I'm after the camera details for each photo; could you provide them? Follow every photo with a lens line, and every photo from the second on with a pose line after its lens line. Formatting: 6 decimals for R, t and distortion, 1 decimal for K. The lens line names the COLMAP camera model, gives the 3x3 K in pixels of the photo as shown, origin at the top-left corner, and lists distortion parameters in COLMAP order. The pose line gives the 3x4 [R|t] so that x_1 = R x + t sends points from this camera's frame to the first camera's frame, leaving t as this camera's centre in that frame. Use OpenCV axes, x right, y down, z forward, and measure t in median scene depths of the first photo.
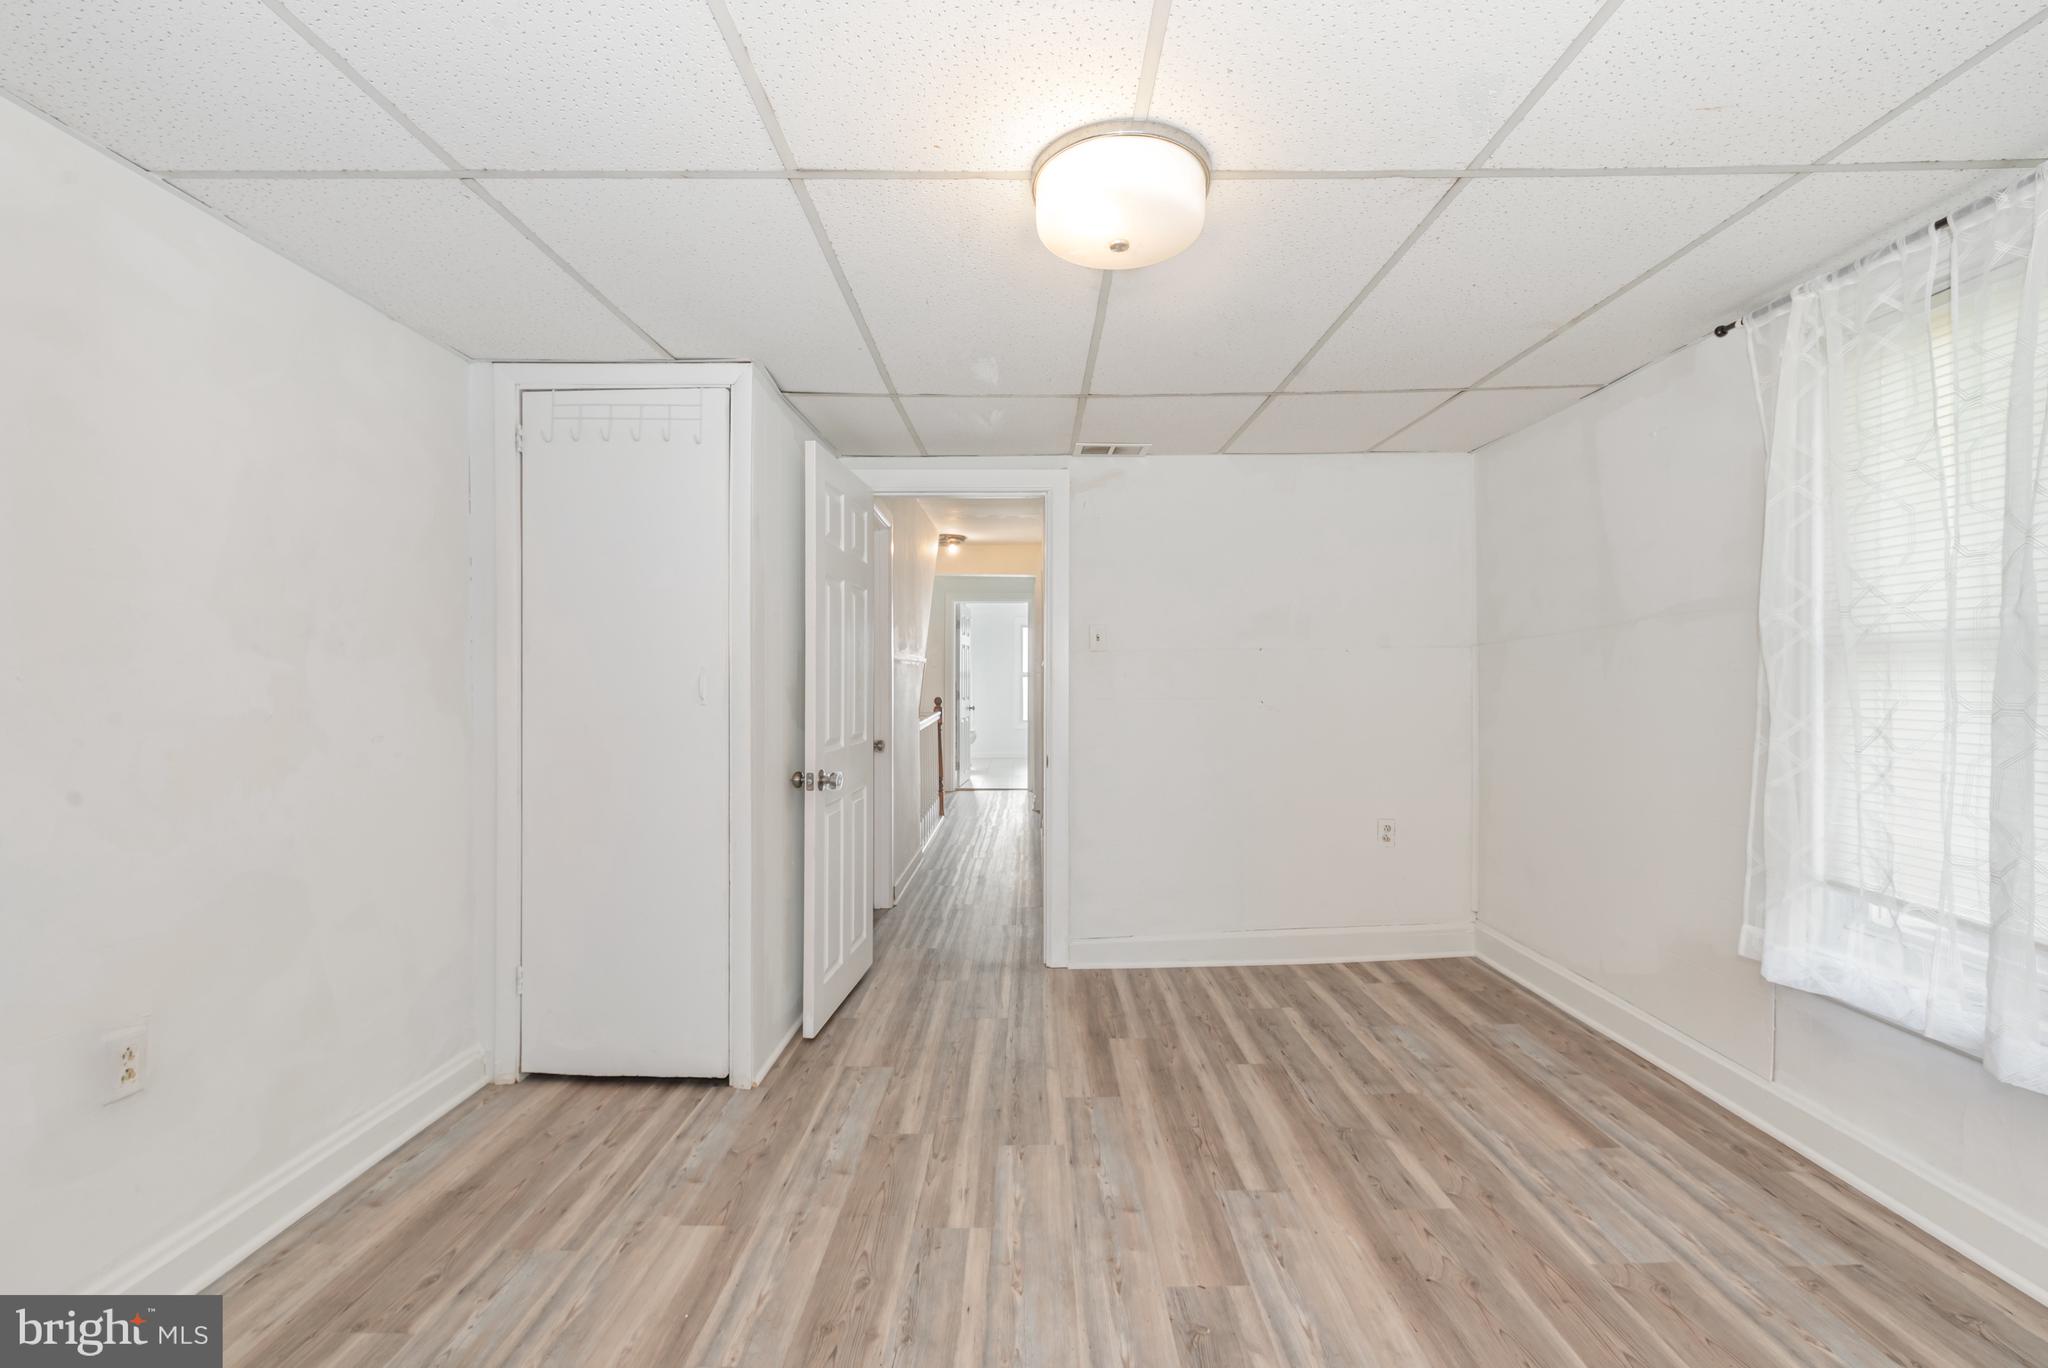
lens RADIAL K [[893.5, 0, 1020.3], [0, 893.5, 684.4], [0, 0, 1]] dist [-0.000376, 0.000600]
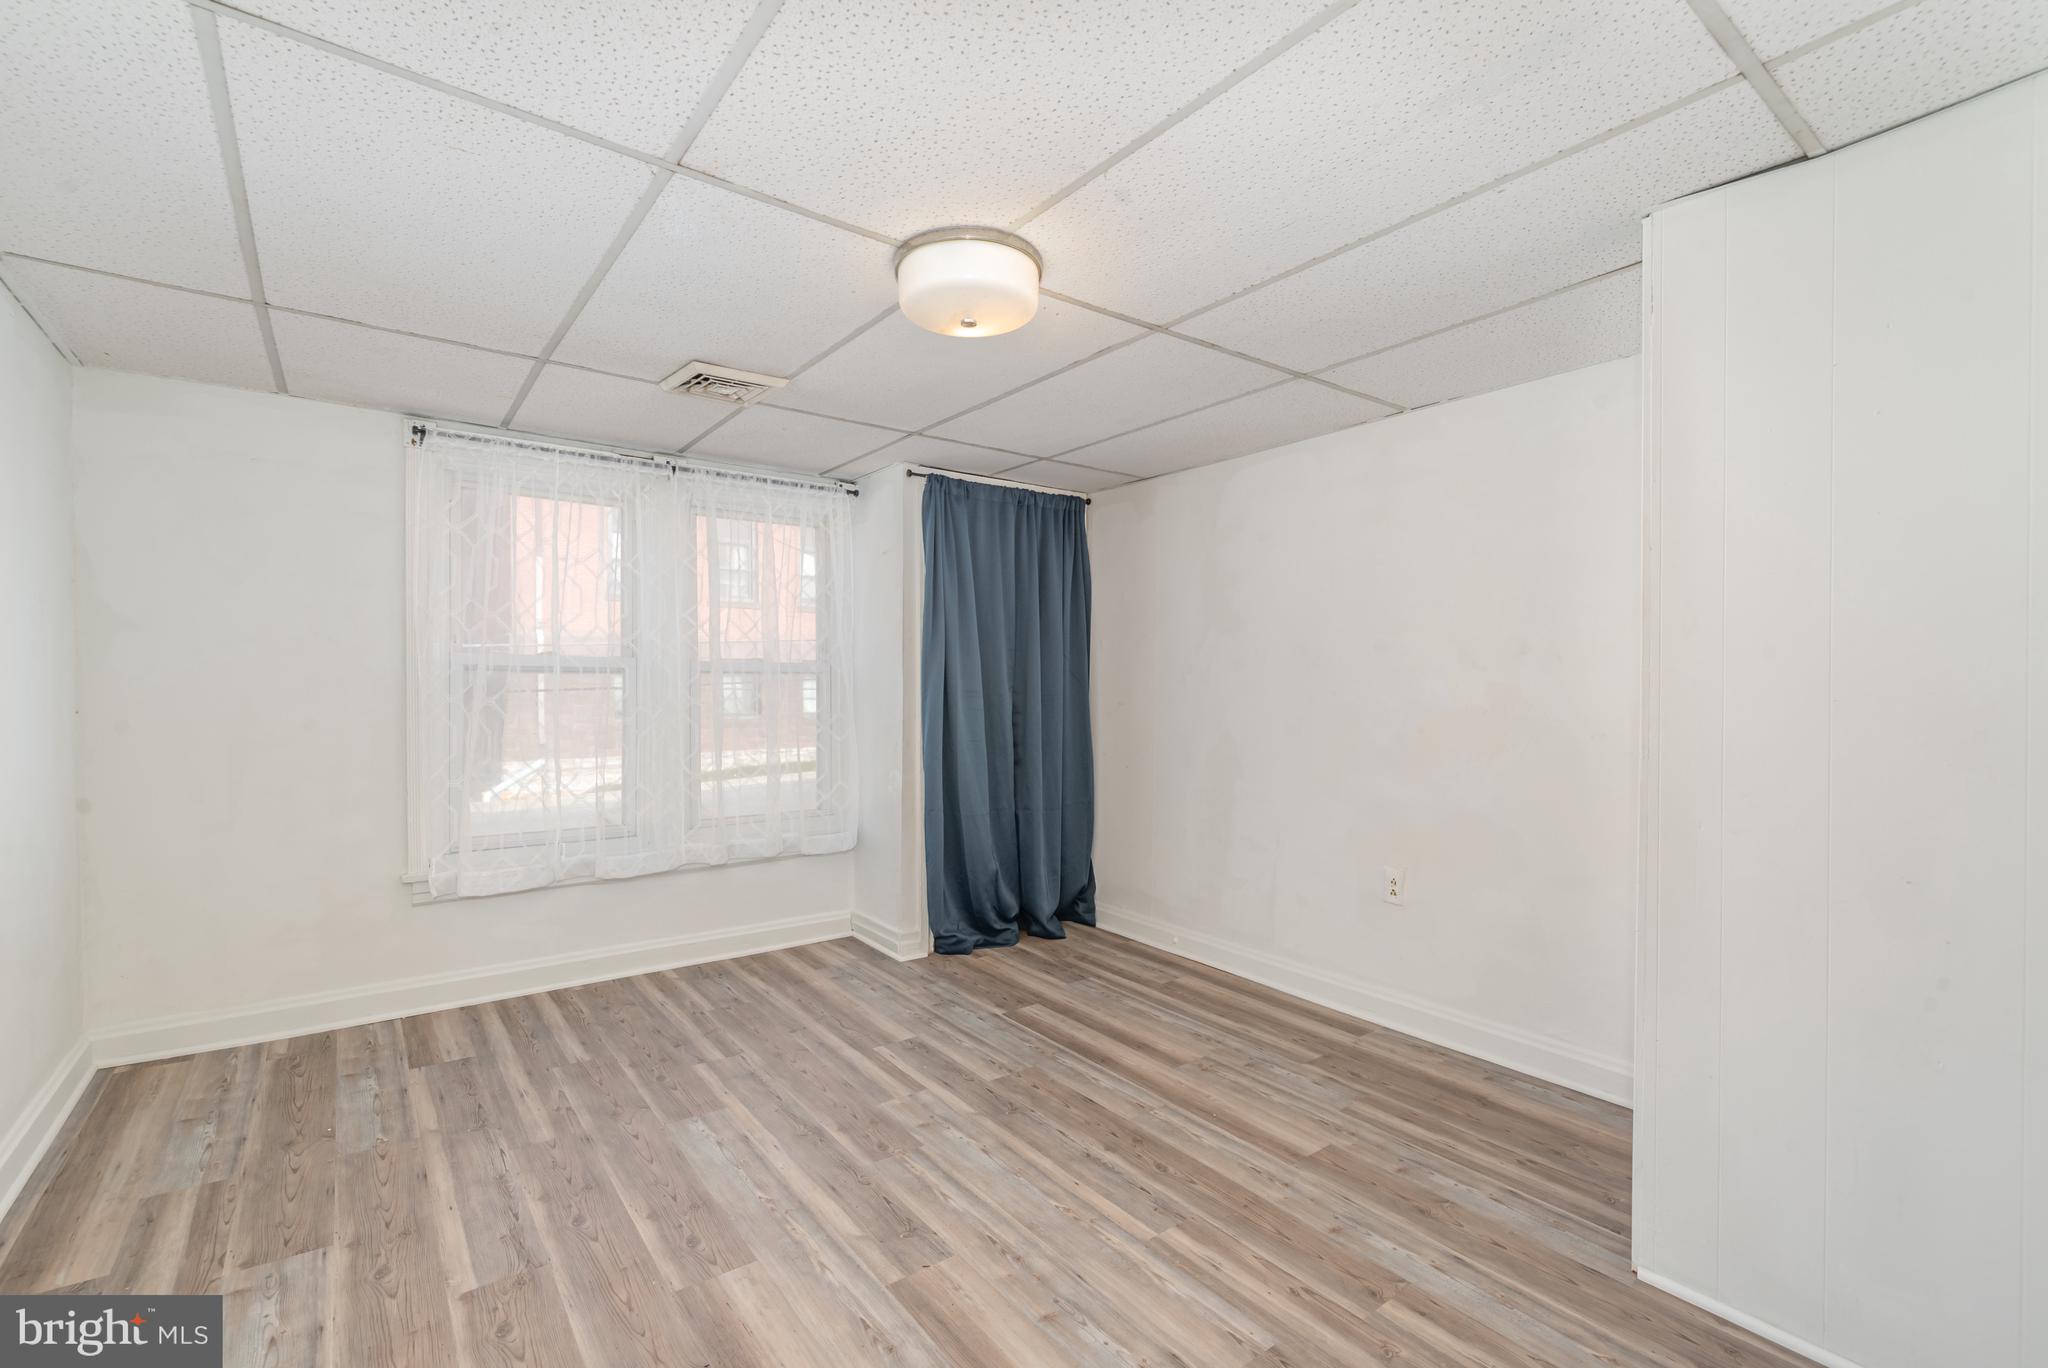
lens RADIAL K [[893.5, 0, 1020.3], [0, 893.5, 684.4], [0, 0, 1]] dist [-0.000376, 0.000600]
pose [[-0.793407, -0.005033, -0.608670, 0.699878], [-0.001963, 0.999982, -0.005709, 0.001057], [0.608688, -0.003335, -0.793403, 1.760597]]
